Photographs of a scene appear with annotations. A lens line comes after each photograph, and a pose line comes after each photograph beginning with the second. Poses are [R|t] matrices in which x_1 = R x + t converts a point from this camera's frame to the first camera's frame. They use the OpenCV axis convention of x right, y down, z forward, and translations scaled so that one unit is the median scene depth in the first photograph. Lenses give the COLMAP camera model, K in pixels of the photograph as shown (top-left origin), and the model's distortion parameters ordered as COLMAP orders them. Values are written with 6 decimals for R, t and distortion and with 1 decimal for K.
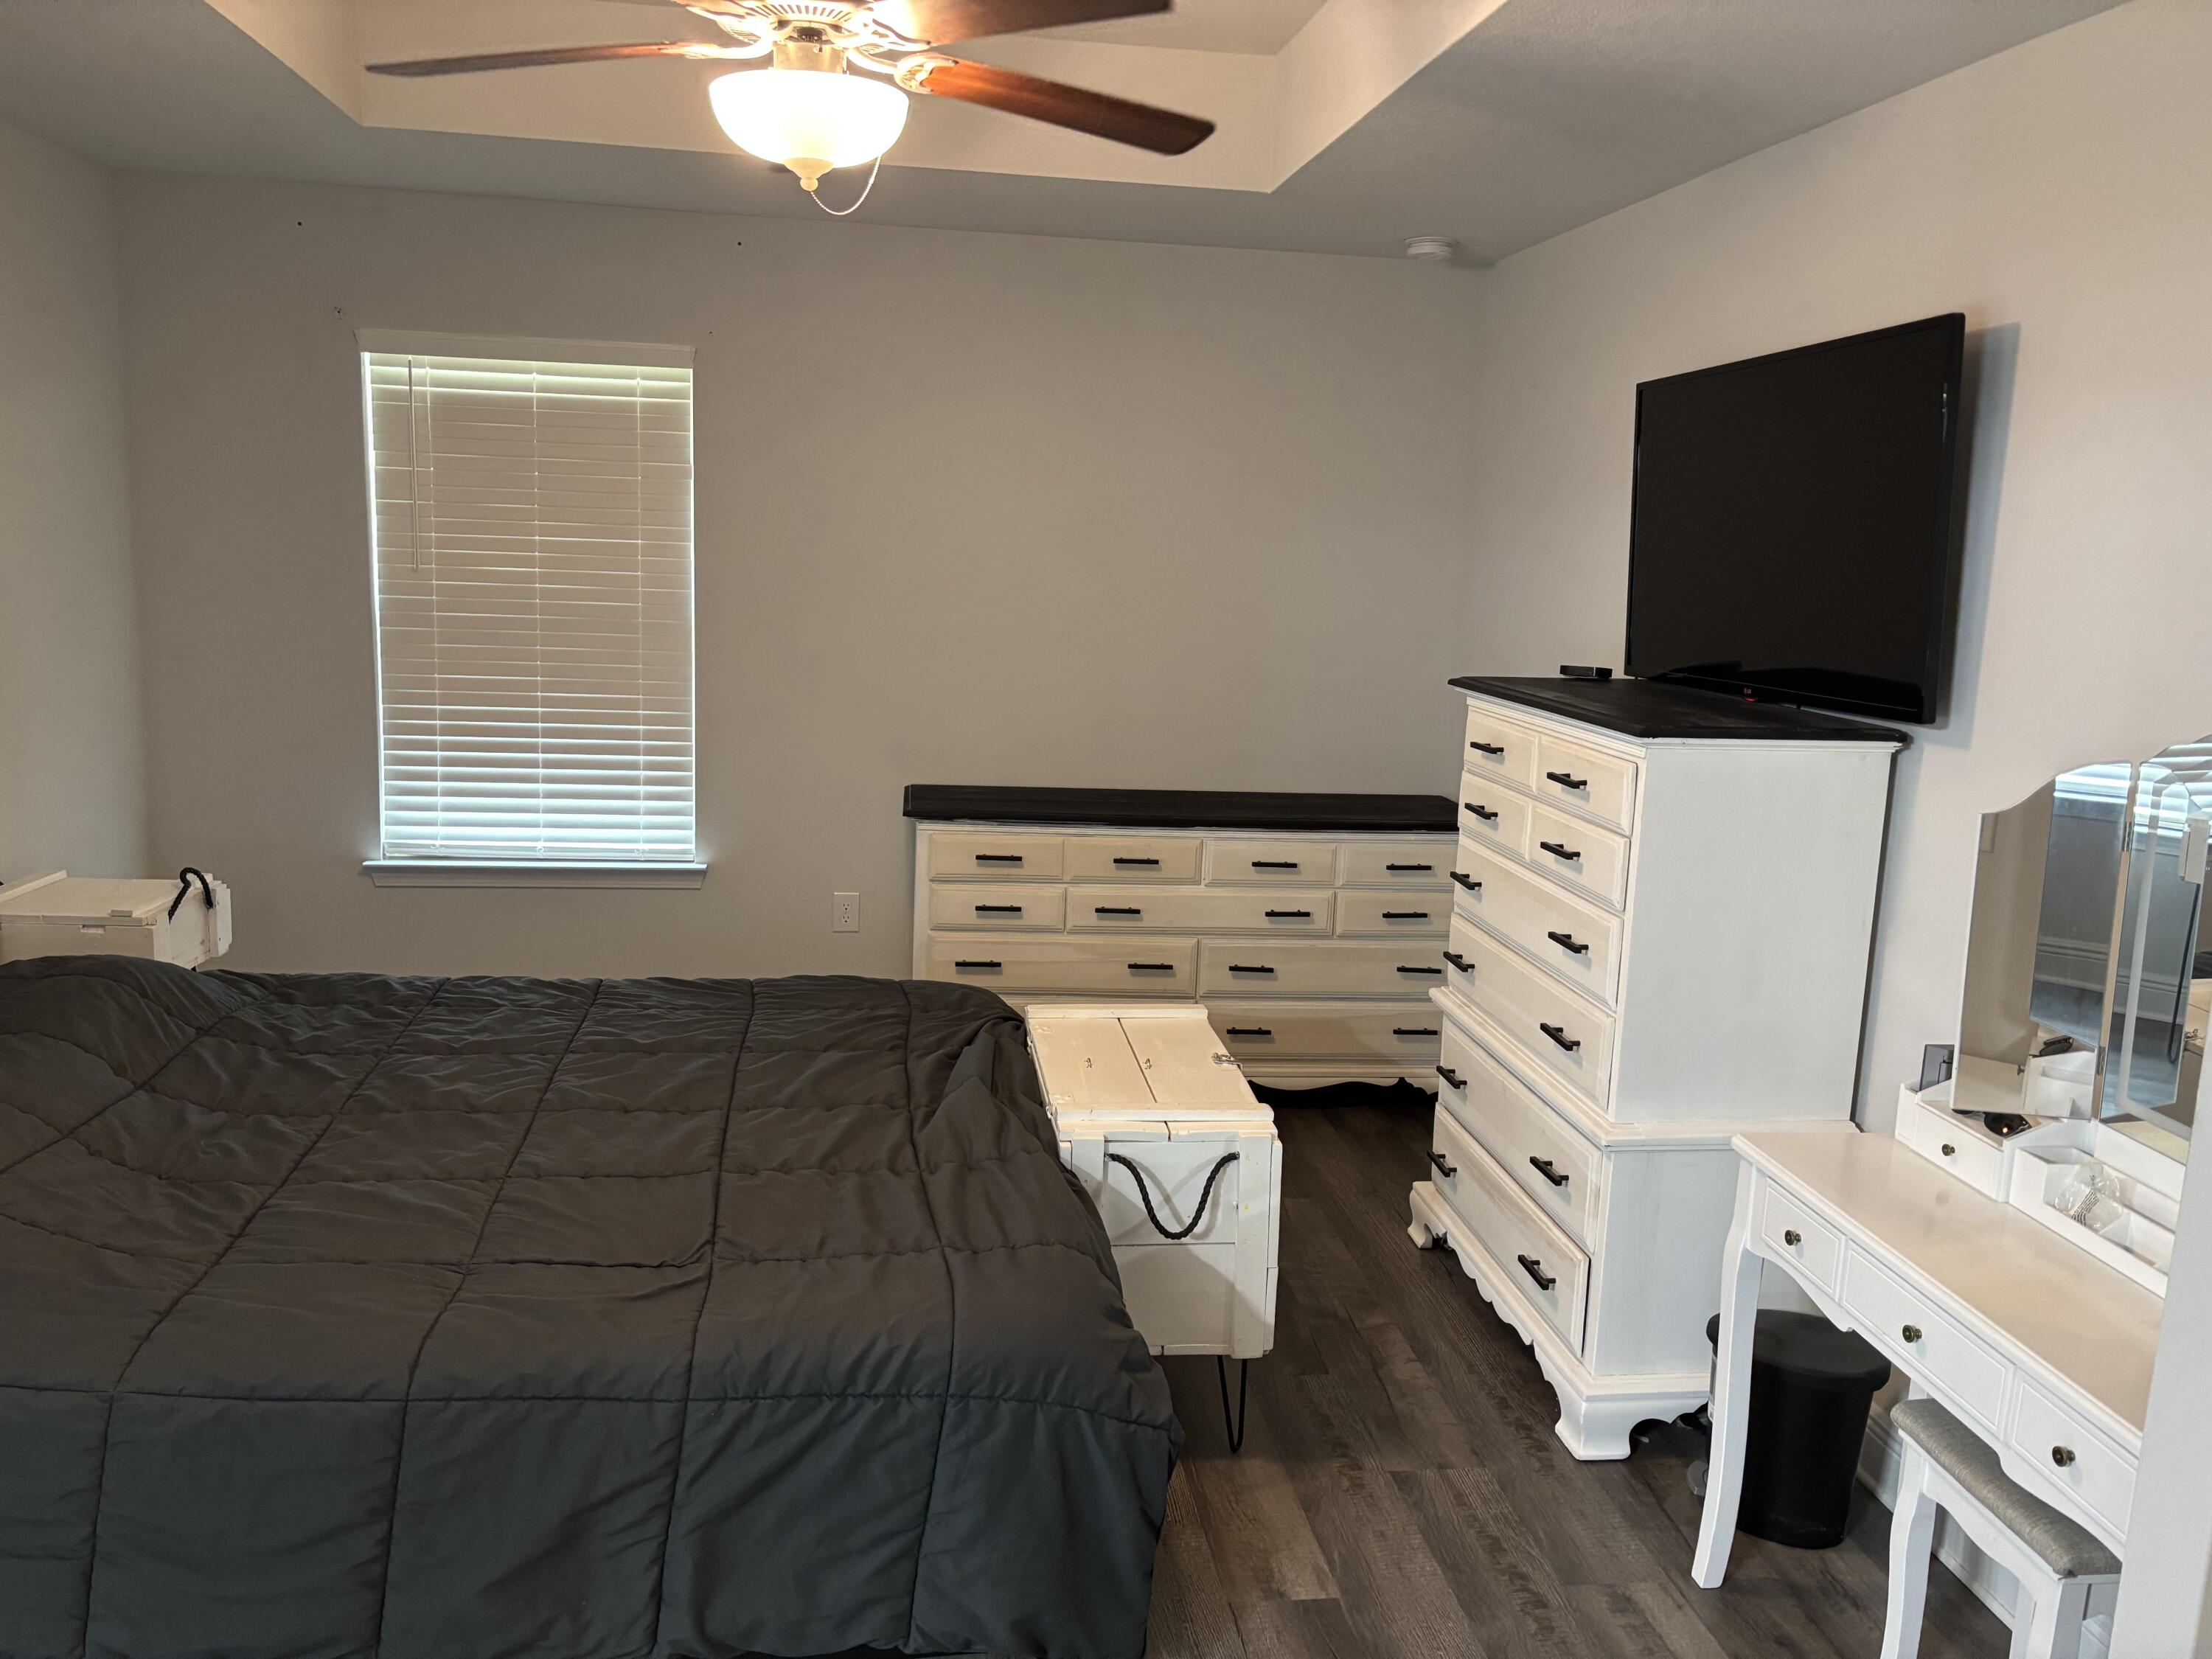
lens RADIAL K [[1677.1, 0, 1107.0], [0, 1677.1, 837.3], [0, 0, 1]] dist [0.036387, -0.022732]
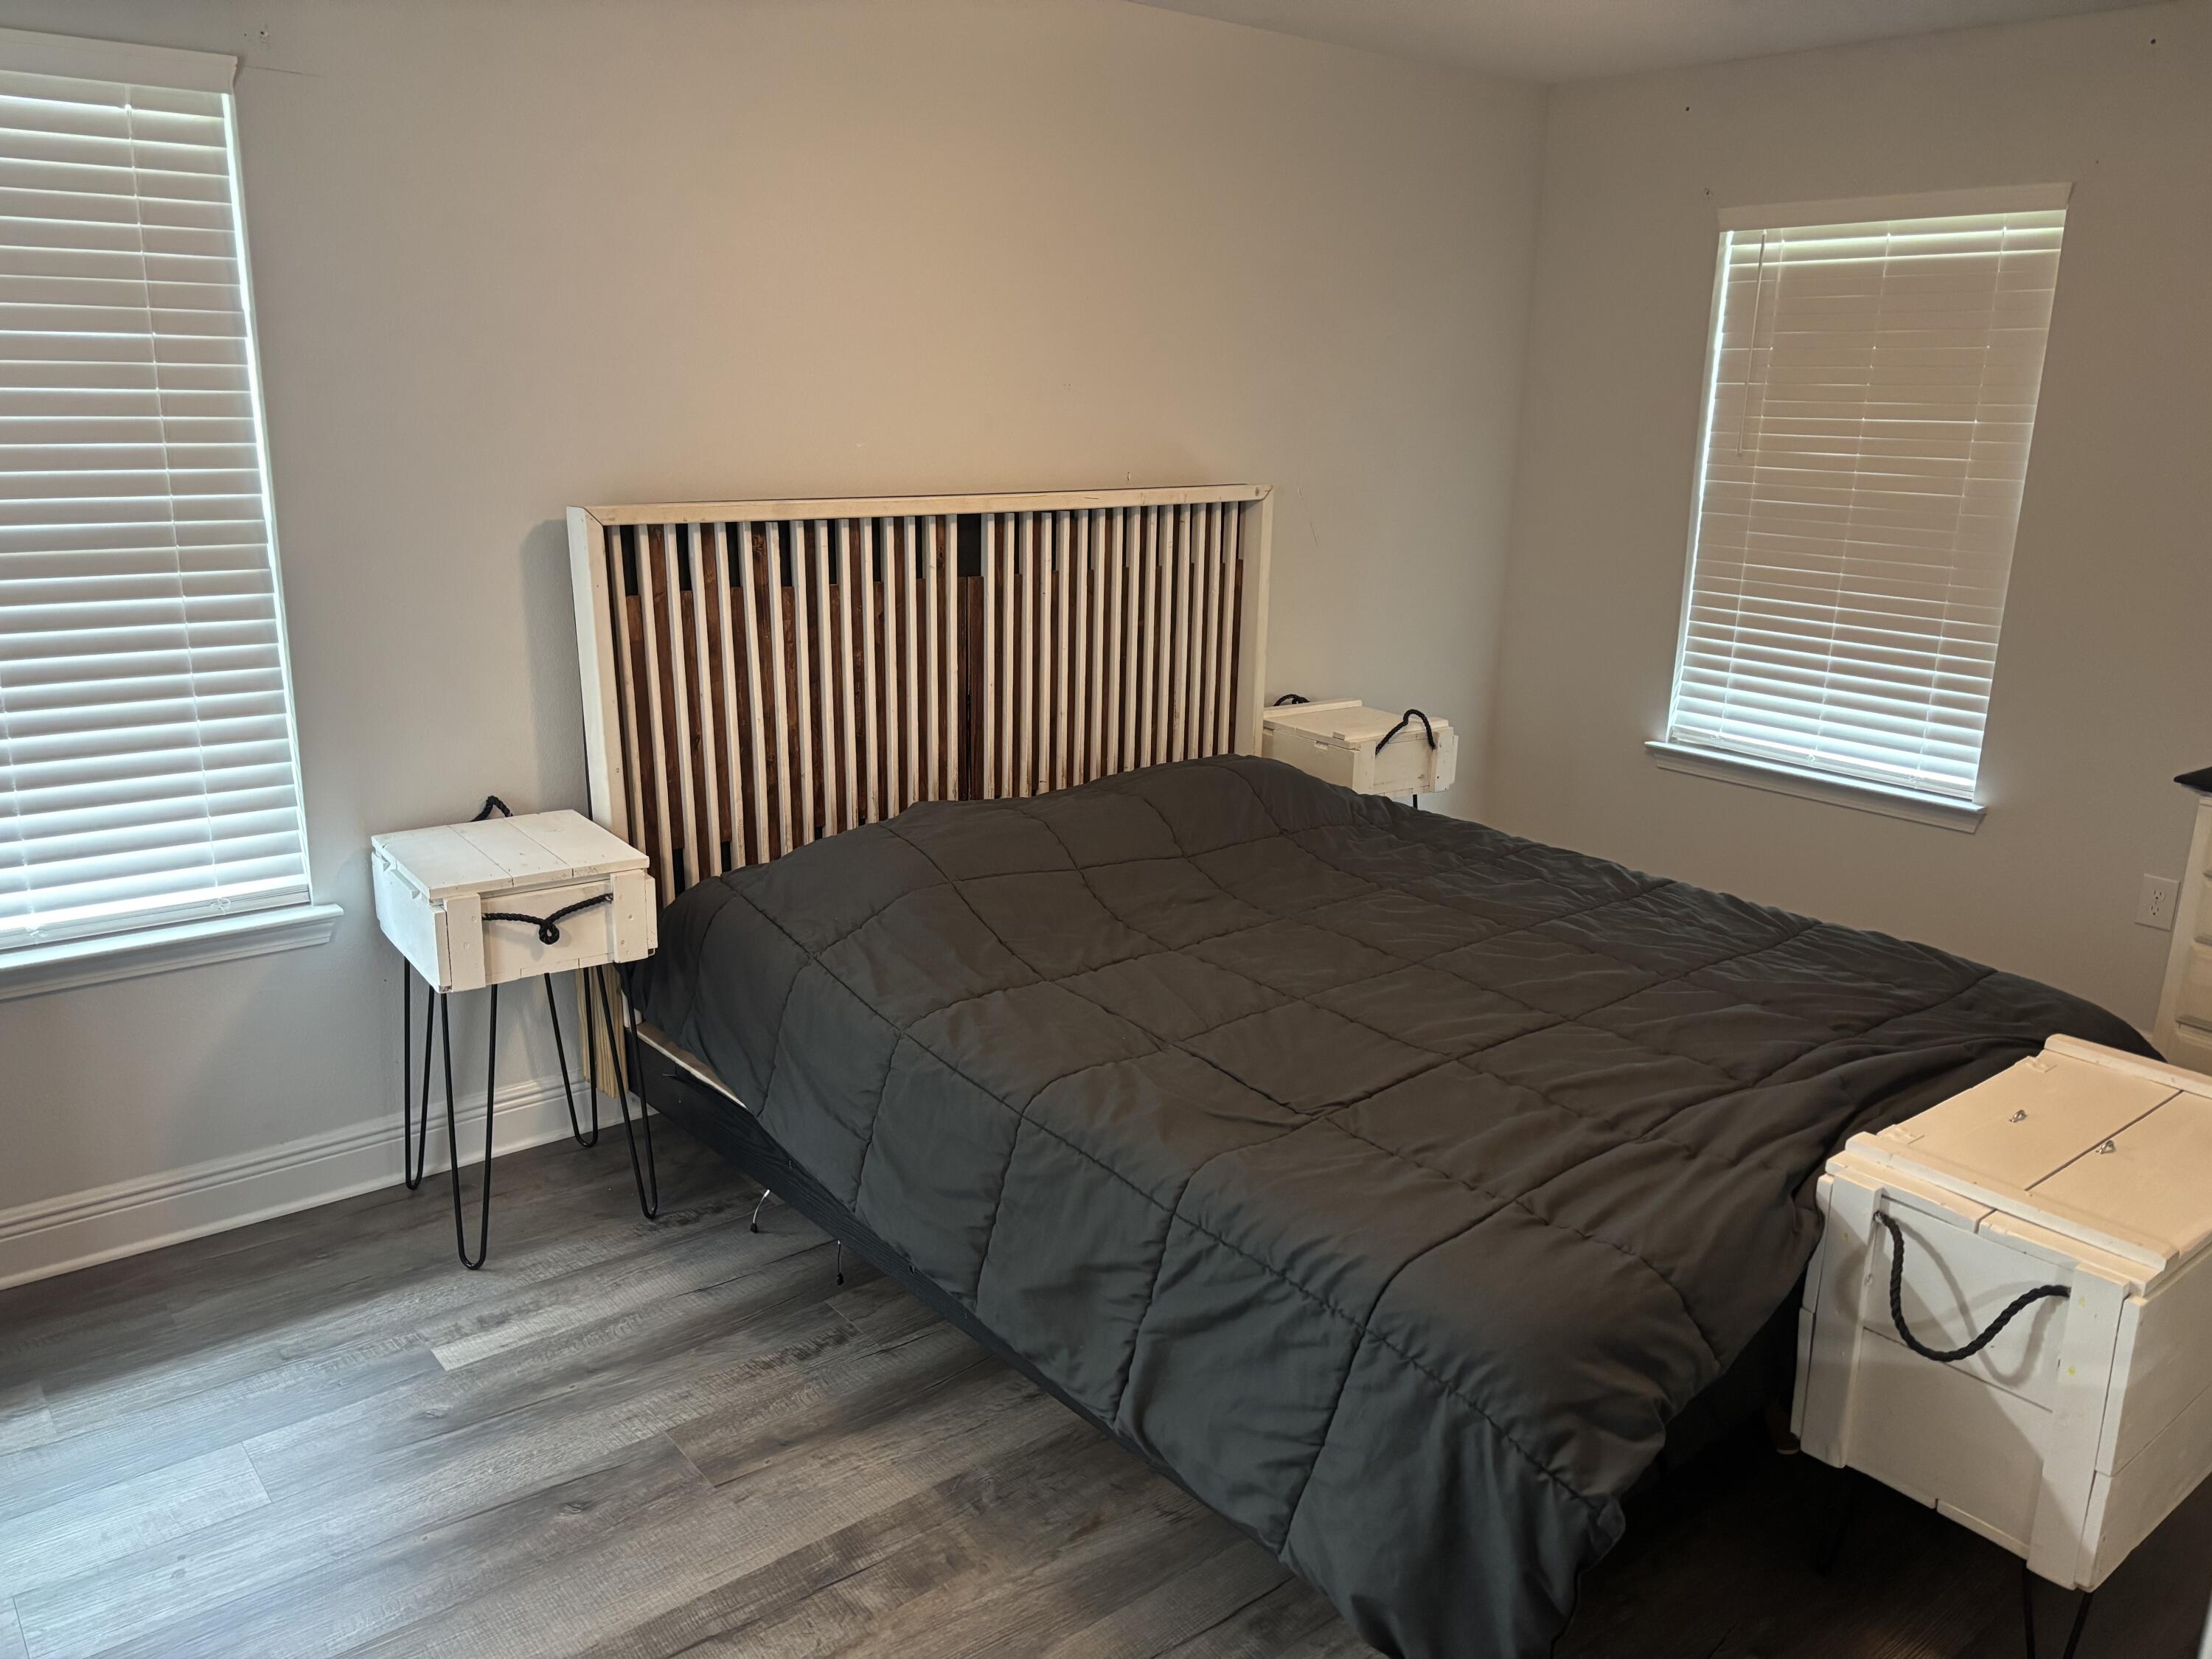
lens RADIAL K [[1677.1, 0, 1108.7], [0, 1677.1, 821.4], [0, 0, 1]] dist [0.036387, -0.022732]
pose [[0.516619, 0.190576, -0.834737, 0.343544], [-0.159691, 0.979254, 0.124738, -0.017702], [0.841192, 0.068858, 0.536334, 0.240266]]
